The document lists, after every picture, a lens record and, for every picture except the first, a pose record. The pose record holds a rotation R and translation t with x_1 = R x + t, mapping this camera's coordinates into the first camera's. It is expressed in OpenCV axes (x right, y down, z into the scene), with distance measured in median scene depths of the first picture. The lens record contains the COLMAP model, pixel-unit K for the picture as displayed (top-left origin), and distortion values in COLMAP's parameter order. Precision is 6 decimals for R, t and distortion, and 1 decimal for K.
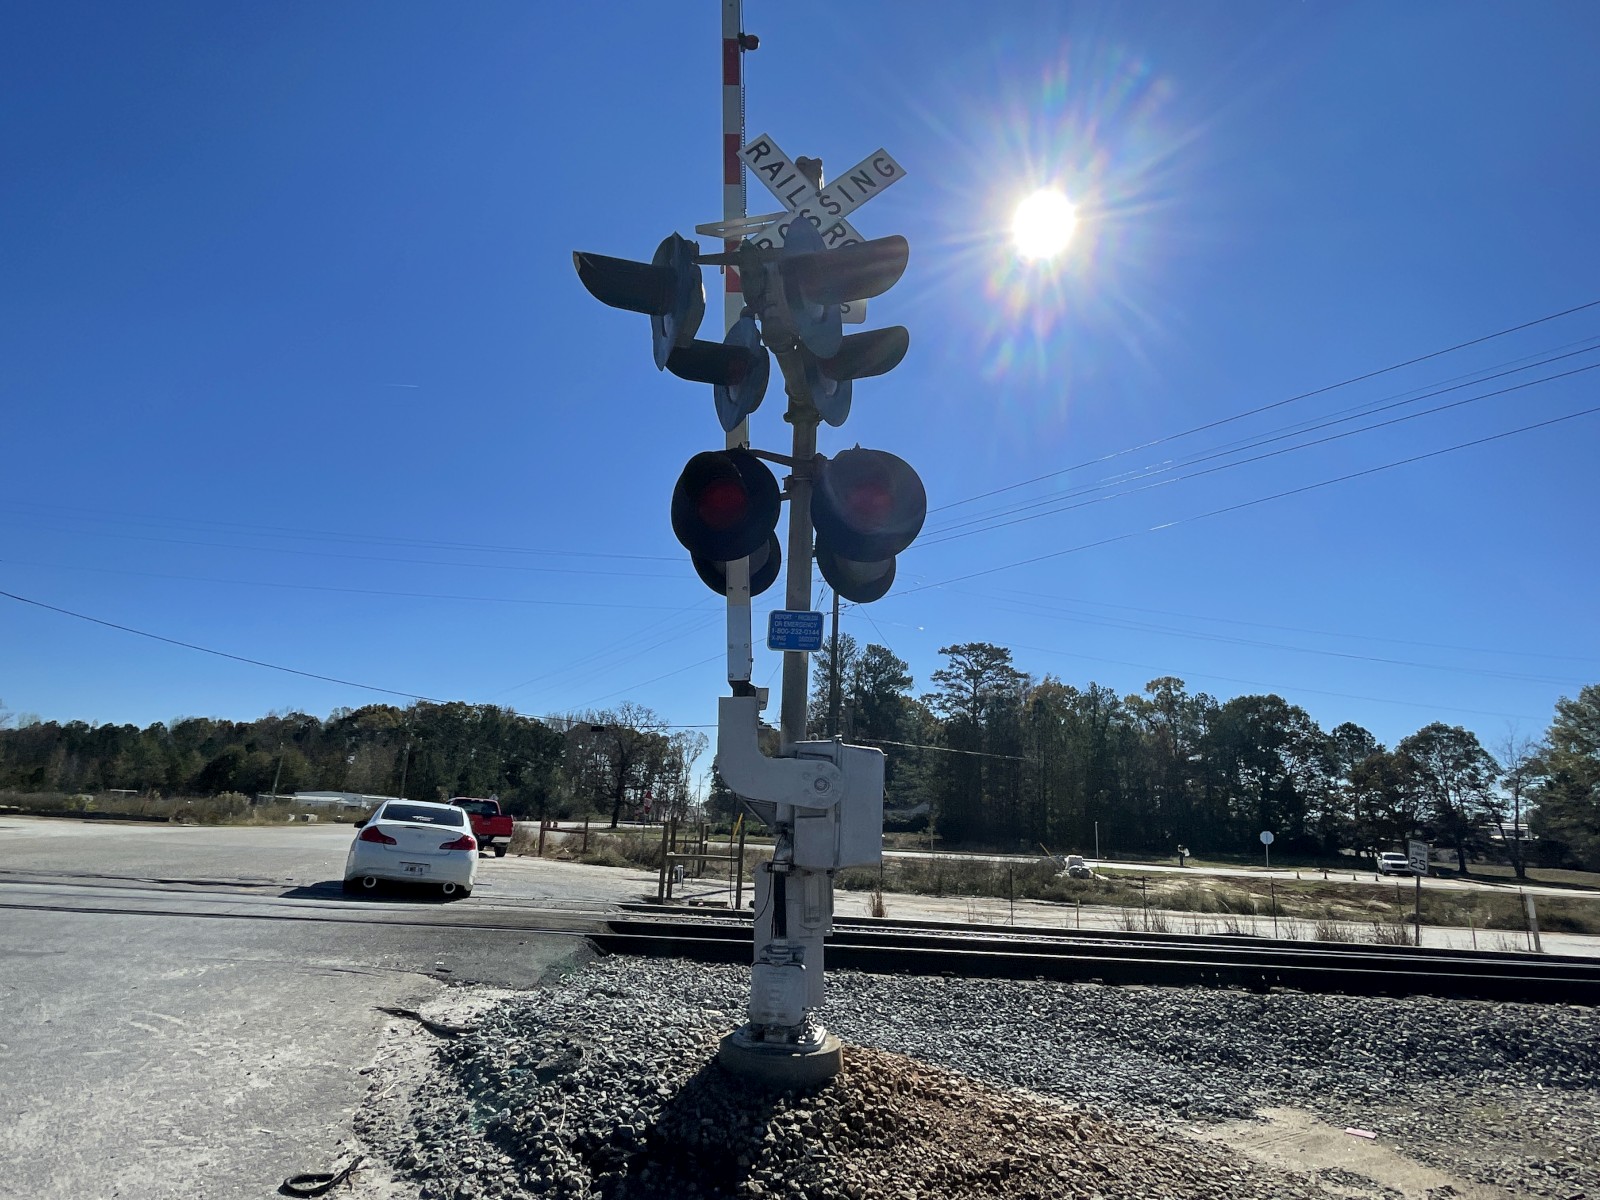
lens RADIAL K [[884.5, 0, 807.0], [0, 884.5, 604.1], [0, 0, 1]] dist [-0.001109, -0.000275]
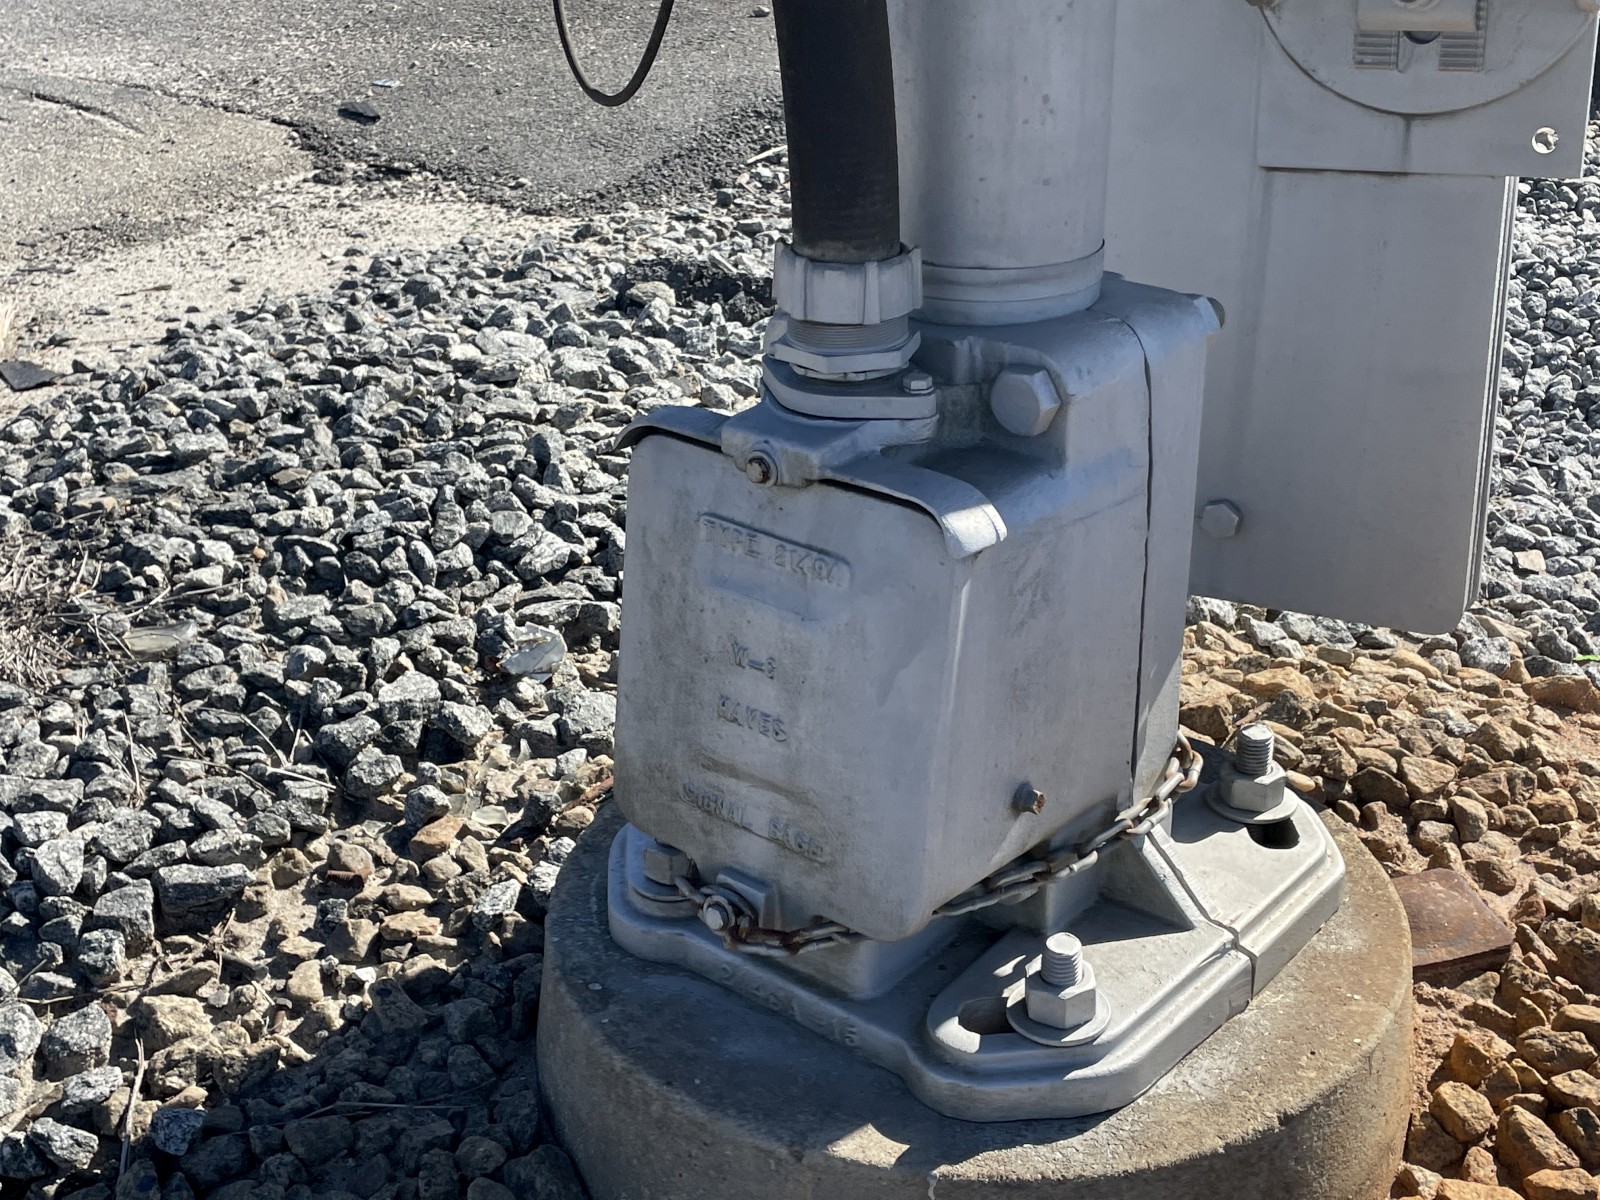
lens RADIAL K [[2061.2, 0, 801.3], [0, 2061.2, 601.9], [0, 0, 1]] dist [0.046399, 0.000000]
pose [[0.844730, 0.180070, -0.503991, 0.030533], [0.171844, 0.800576, 0.574062, 0.074326], [0.506854, -0.571535, 0.645326, 0.227777]]
